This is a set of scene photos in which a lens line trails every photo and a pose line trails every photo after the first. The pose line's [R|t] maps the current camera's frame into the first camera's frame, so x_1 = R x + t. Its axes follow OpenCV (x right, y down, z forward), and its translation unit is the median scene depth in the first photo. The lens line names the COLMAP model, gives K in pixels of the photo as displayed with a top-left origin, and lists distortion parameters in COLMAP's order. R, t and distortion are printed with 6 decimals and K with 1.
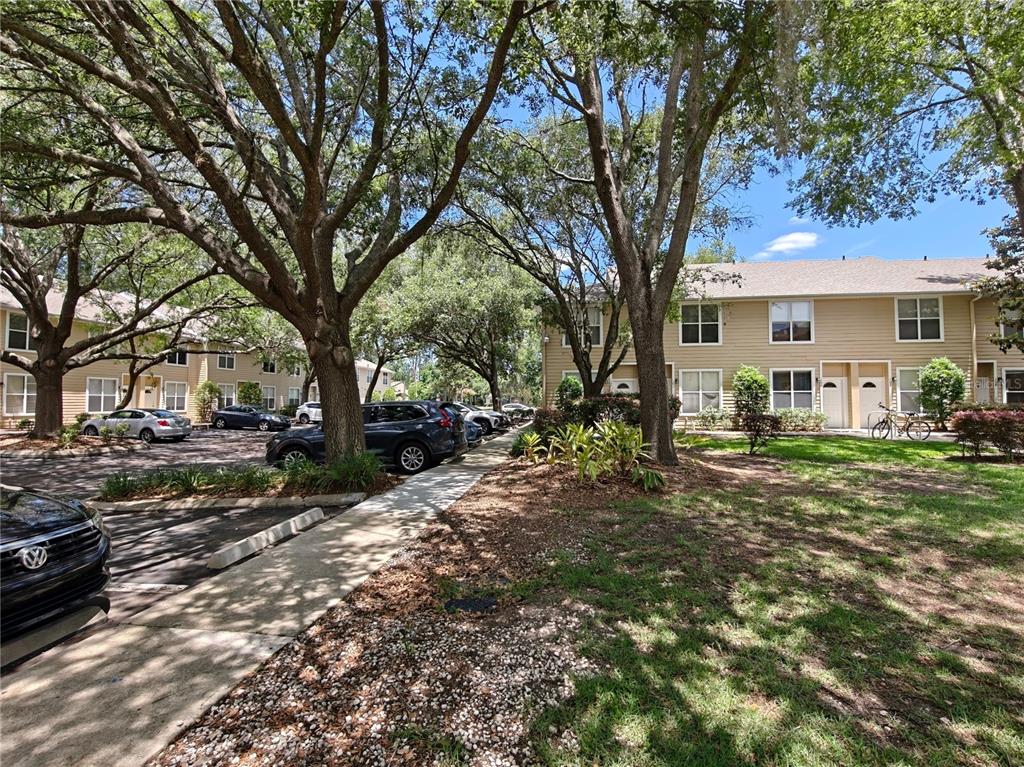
lens RADIAL K [[471.2, 0, 517.3], [0, 471.2, 383.3], [0, 0, 1]] dist [0.001908, 0.001116]
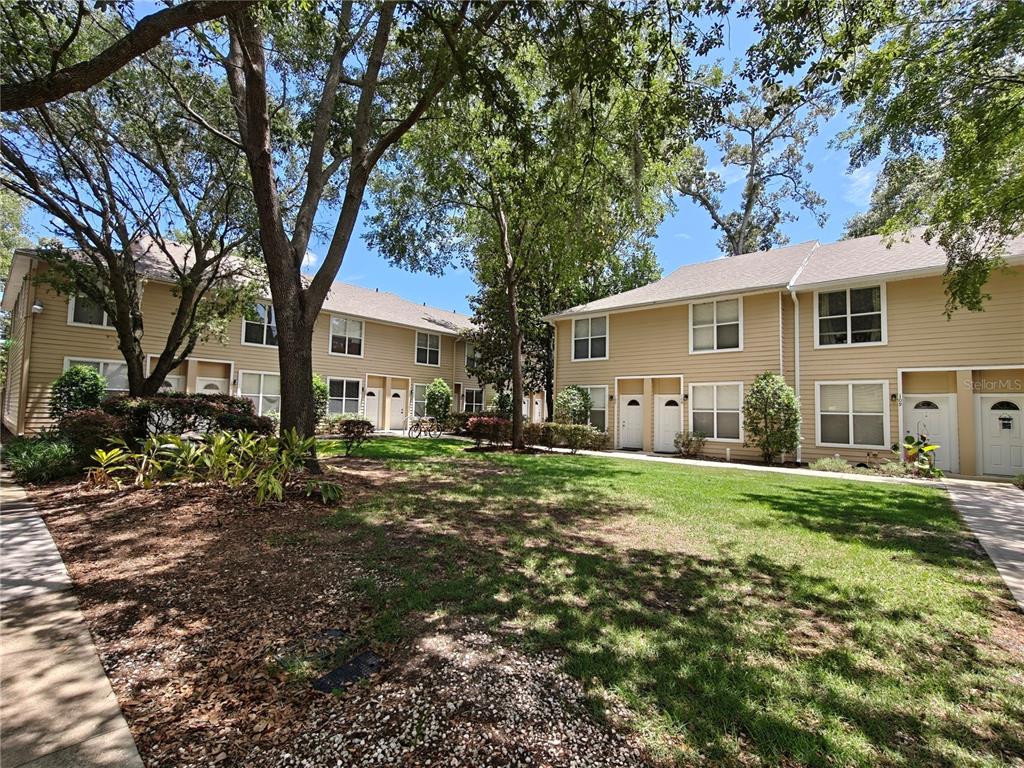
lens RADIAL K [[458.1, 0, 505.3], [0, 458.1, 383.7], [0, 0, 1]] dist [0.000822, 0.001237]
pose [[0.564303, 0.063208, 0.823144, -0.165220], [-0.058747, 0.997612, -0.036332, -0.000549], [-0.823475, -0.027855, 0.566669, 0.097395]]
